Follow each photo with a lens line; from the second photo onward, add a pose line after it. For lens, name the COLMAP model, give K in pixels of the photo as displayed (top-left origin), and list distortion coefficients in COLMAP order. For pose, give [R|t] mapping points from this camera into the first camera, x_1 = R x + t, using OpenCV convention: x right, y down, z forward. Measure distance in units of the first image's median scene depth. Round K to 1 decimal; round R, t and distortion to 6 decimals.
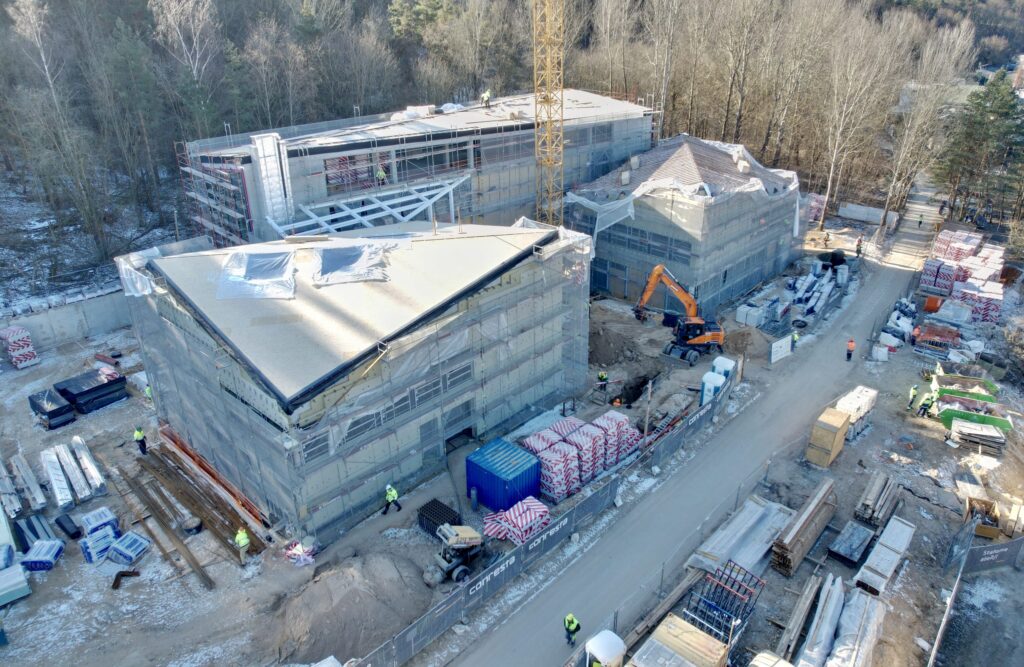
lens RADIAL K [[683.8, 0, 476.2], [0, 683.8, 278.4], [0, 0, 1]] dist [-0.035205, 0.000225]
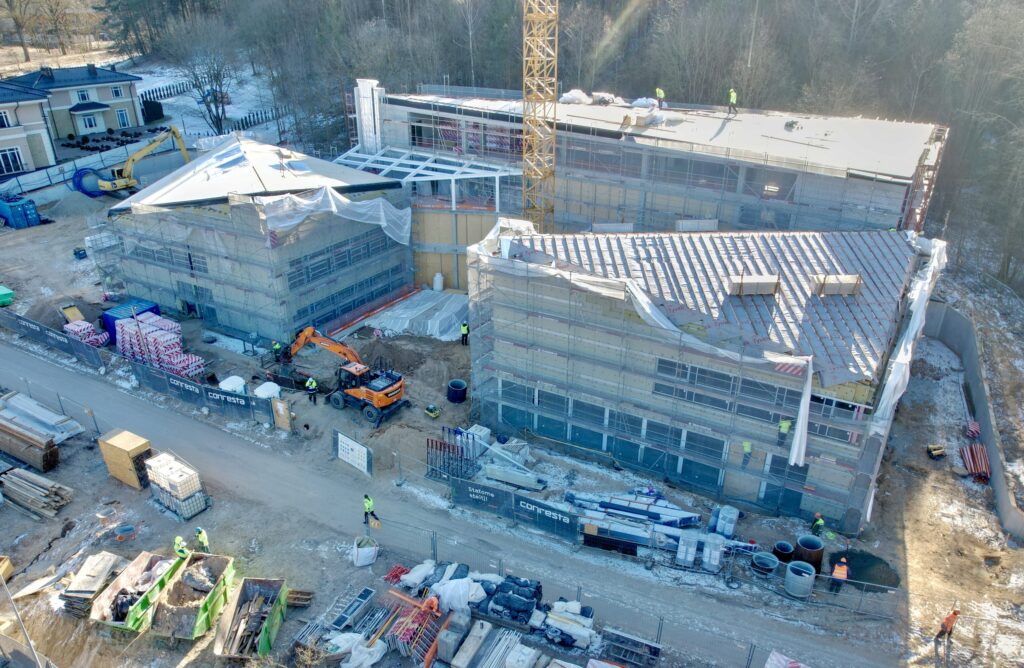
lens RADIAL K [[708.3, 0, 512.0], [0, 708.3, 334.0], [0, 0, 1]] dist [-0.043907, -0.000095]
pose [[0.291716, 0.437255, -0.850711, 1.008661], [-0.357694, 0.874735, 0.326946, -0.297005], [0.887106, 0.208919, 0.411578, 0.733362]]
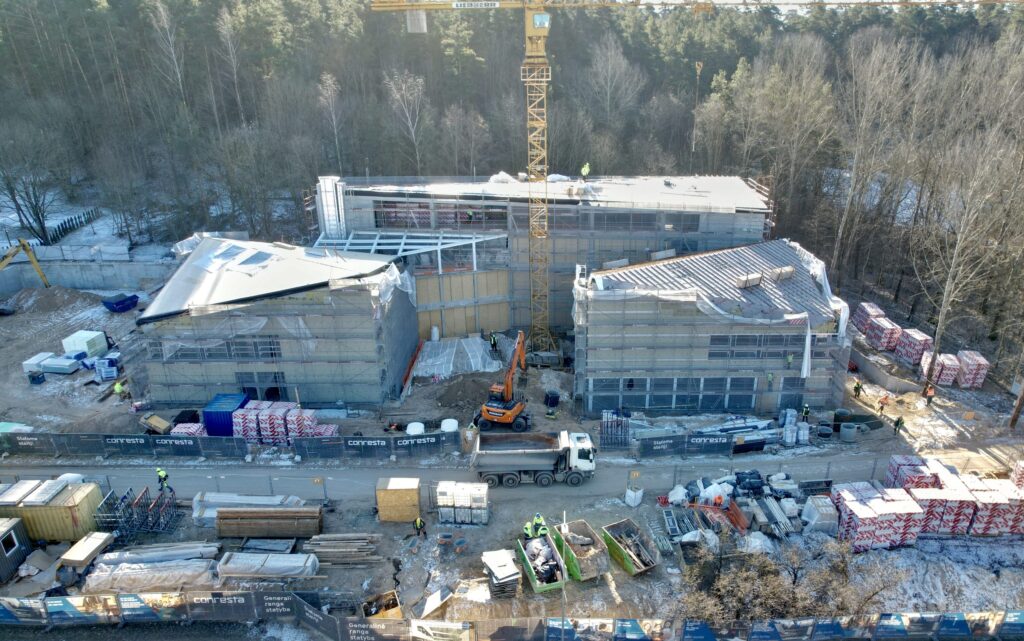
lens RADIAL K [[658.1, 0, 512.0], [0, 658.1, 320.5], [0, 0, 1]] dist [-0.030719, -0.000533]
pose [[0.716432, 0.259721, -0.647510, 0.901471], [-0.266450, 0.959628, 0.090103, -0.134900], [0.644771, 0.107977, 0.756711, 0.194506]]
